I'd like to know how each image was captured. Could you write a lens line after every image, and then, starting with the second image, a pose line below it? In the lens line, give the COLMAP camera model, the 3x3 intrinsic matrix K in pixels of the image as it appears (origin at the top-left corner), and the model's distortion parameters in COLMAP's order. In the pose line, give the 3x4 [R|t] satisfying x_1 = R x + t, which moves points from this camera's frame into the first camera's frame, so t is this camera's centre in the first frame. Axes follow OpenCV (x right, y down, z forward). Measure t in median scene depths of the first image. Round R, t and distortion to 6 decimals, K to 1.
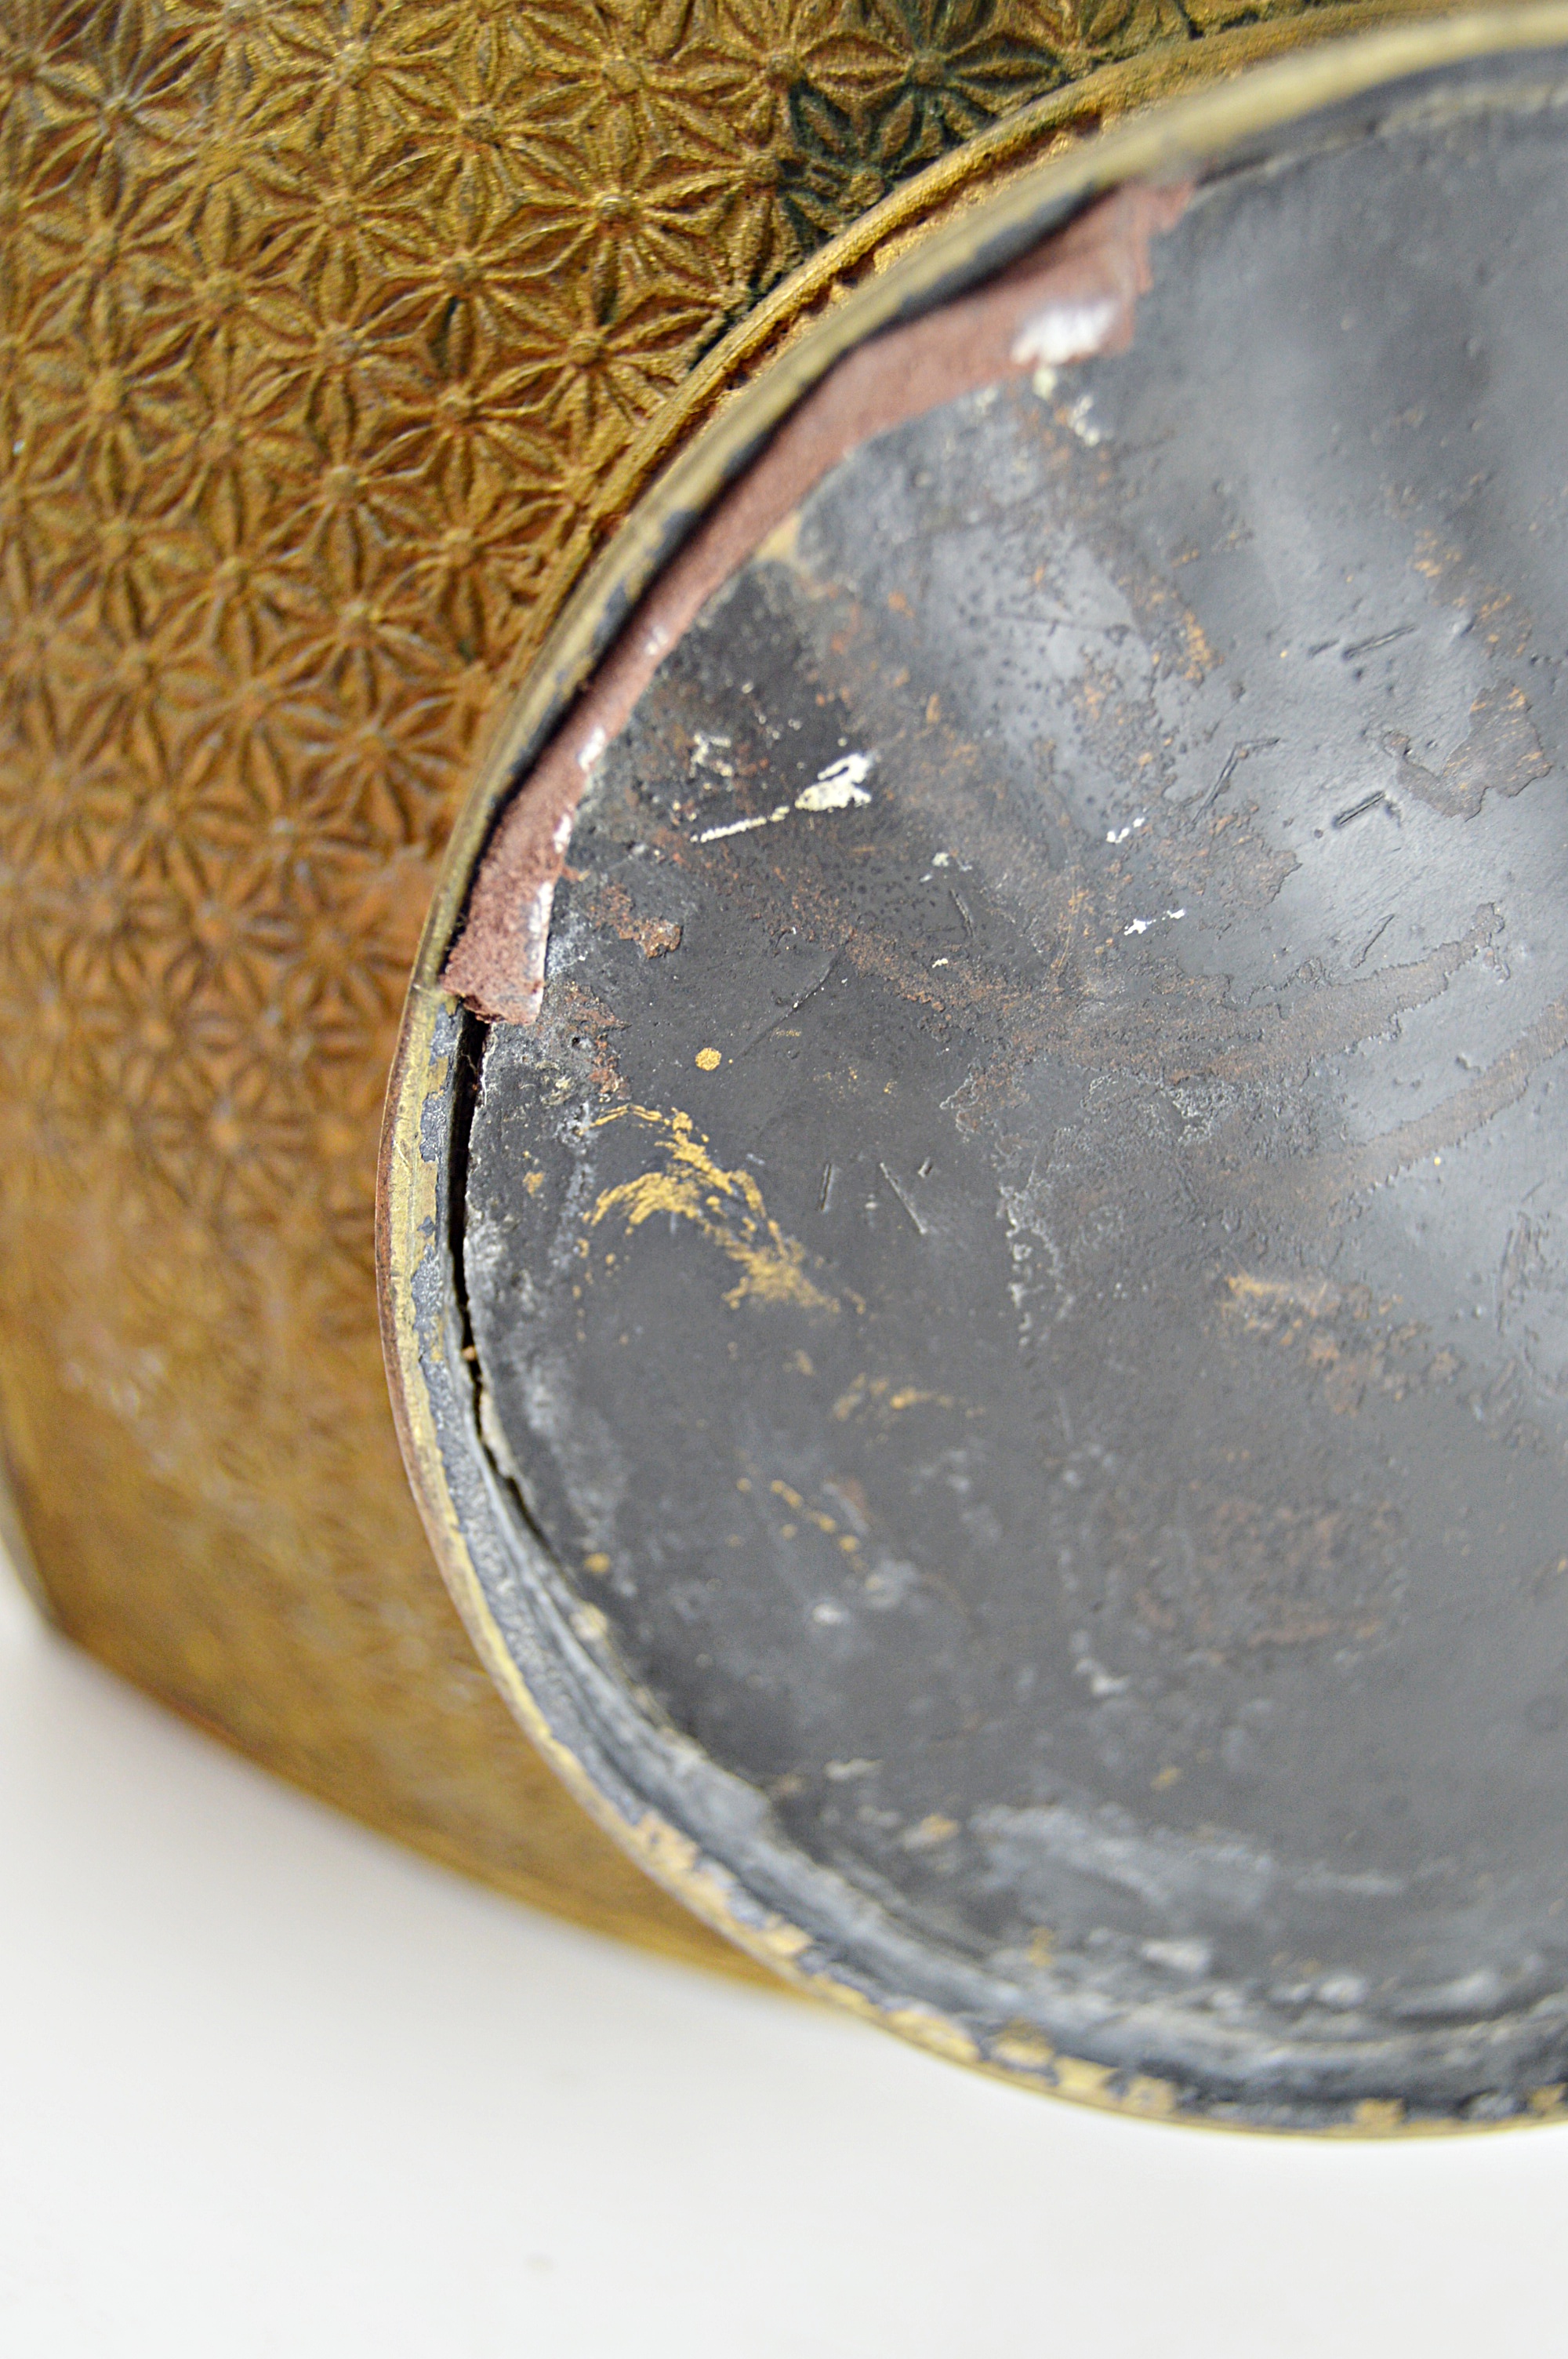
lens RADIAL K [[3160.2, 0, 784.0], [0, 3160.2, 1179.5], [0, 0, 1]] dist [-0.013078, -0.053021]
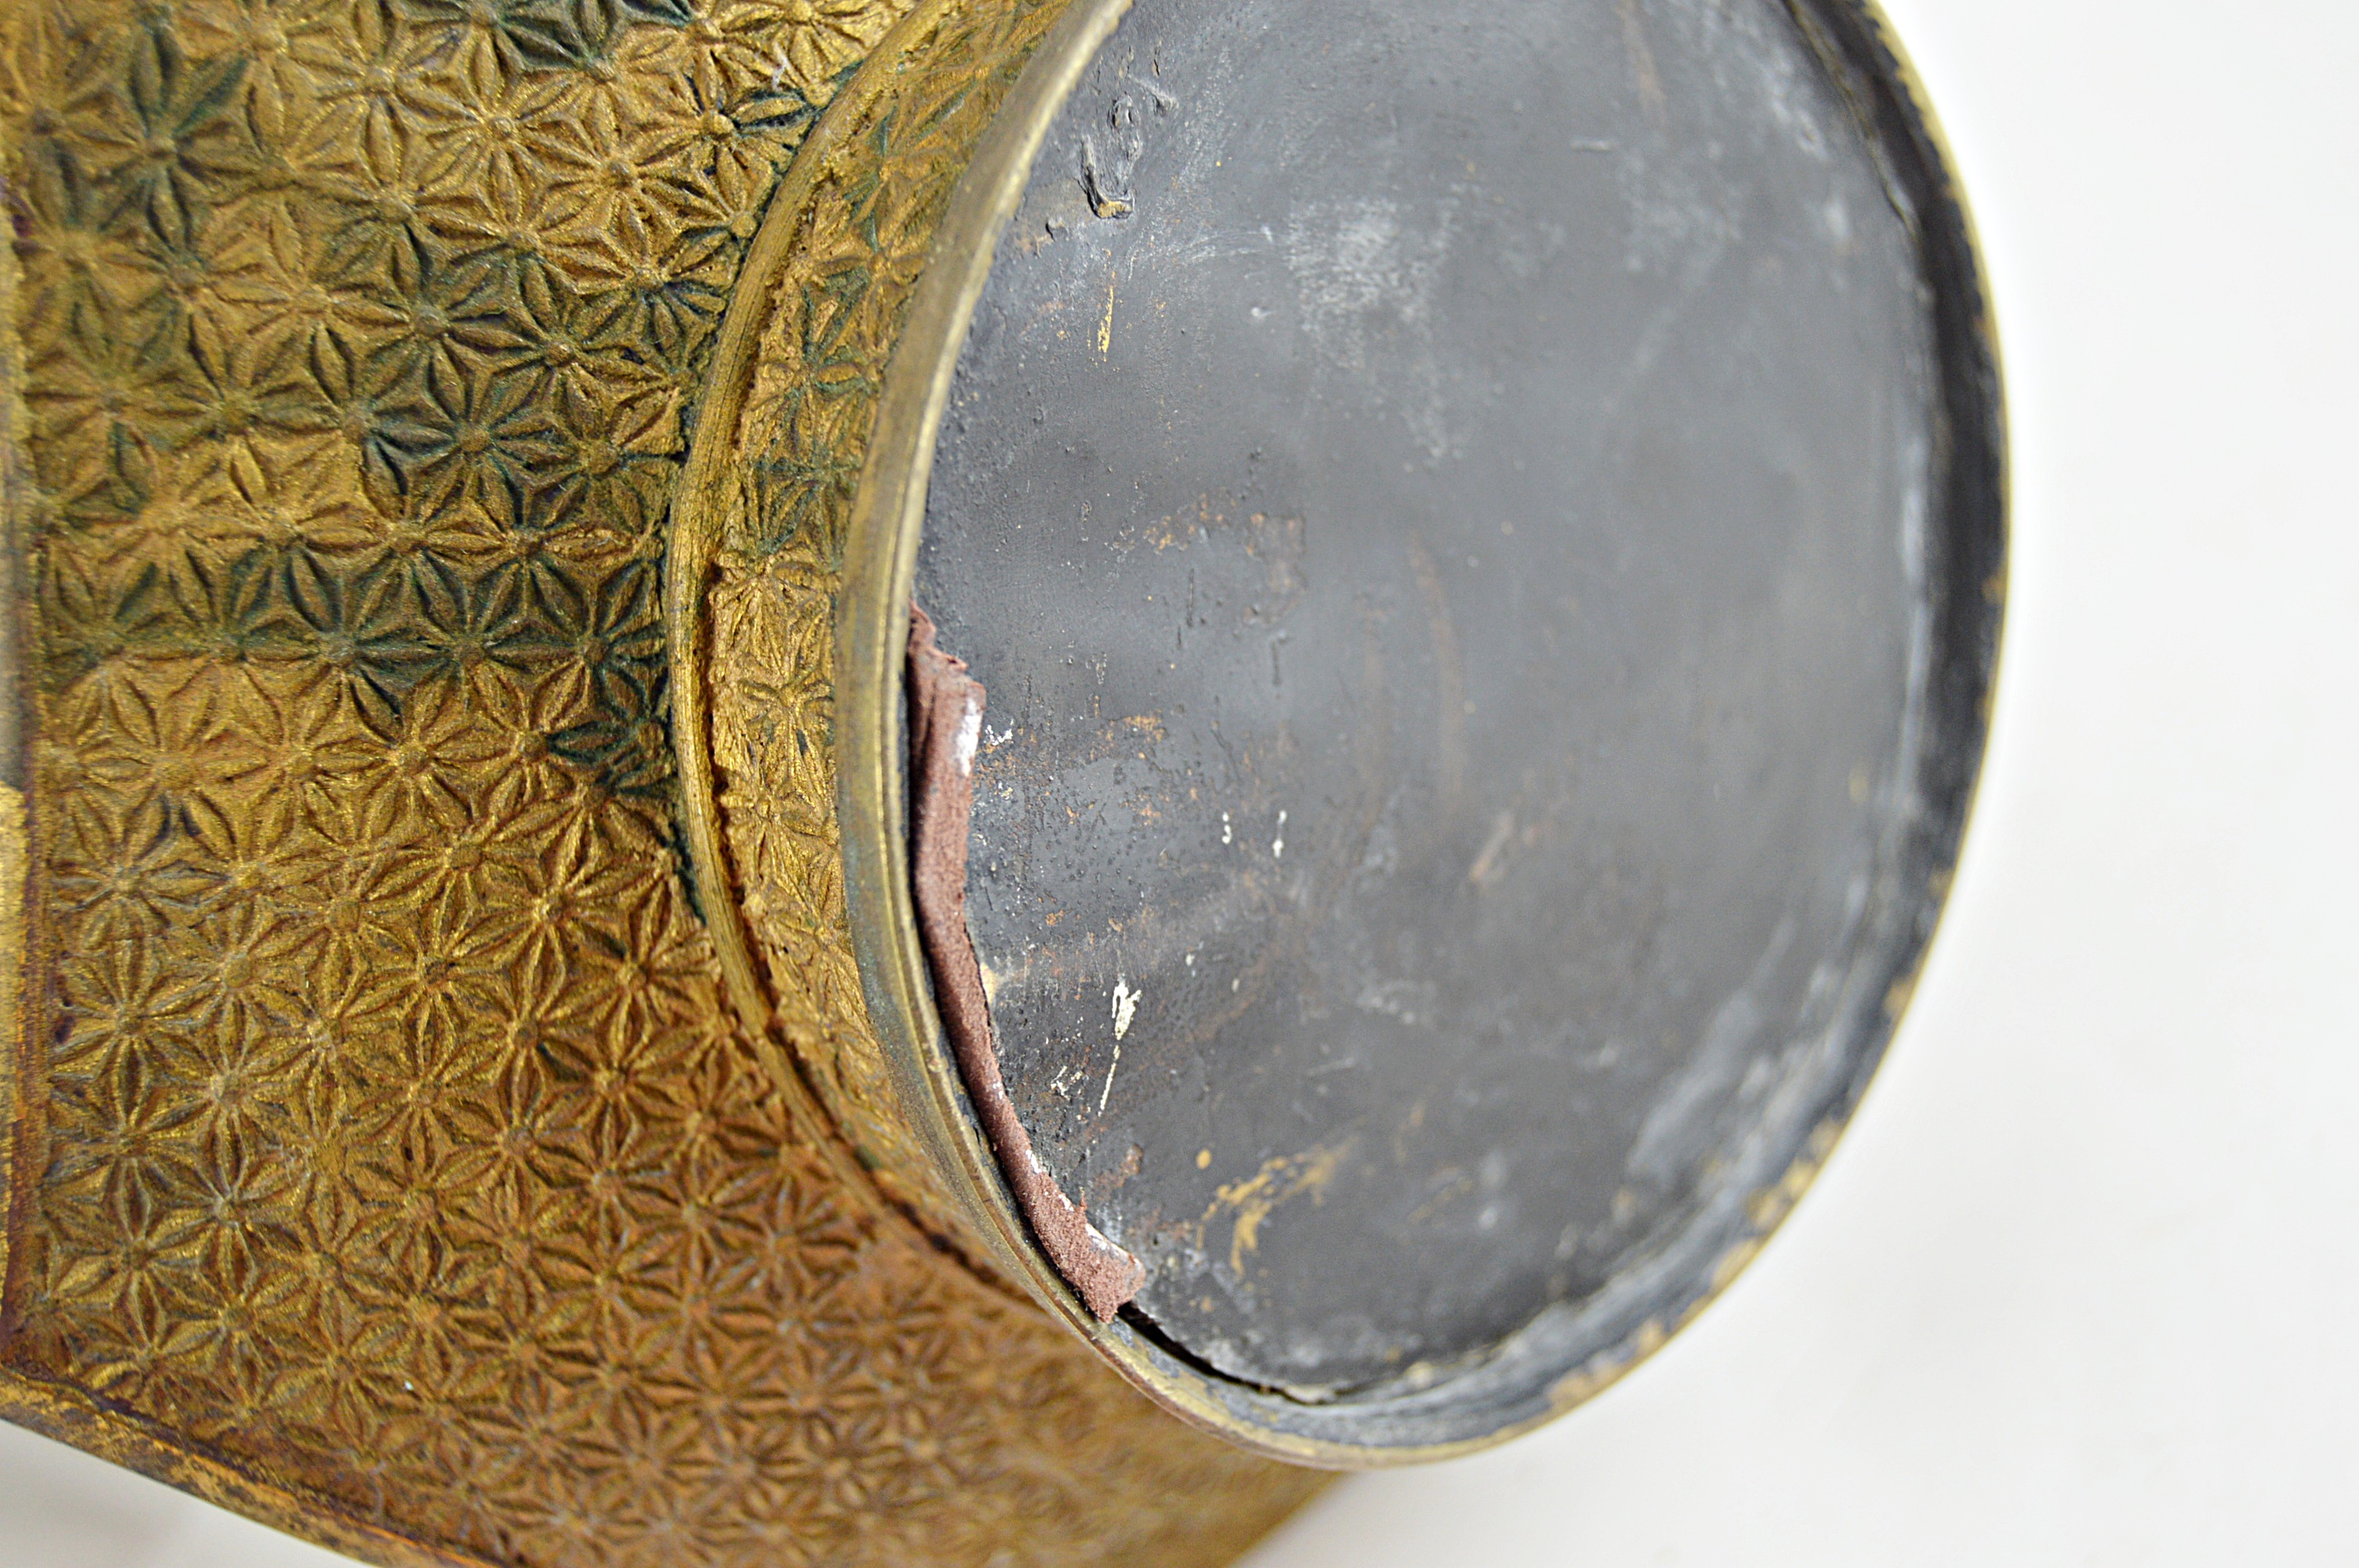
lens RADIAL K [[3160.2, 0, 1179.5], [0, 3160.2, 784.0], [0, 0, 1]] dist [-0.013078, -0.053021]
pose [[0.458618, -0.882631, 0.103109, -0.024492], [0.835574, 0.467815, 0.288037, -0.483875], [-0.302466, -0.045944, 0.952052, -0.282145]]
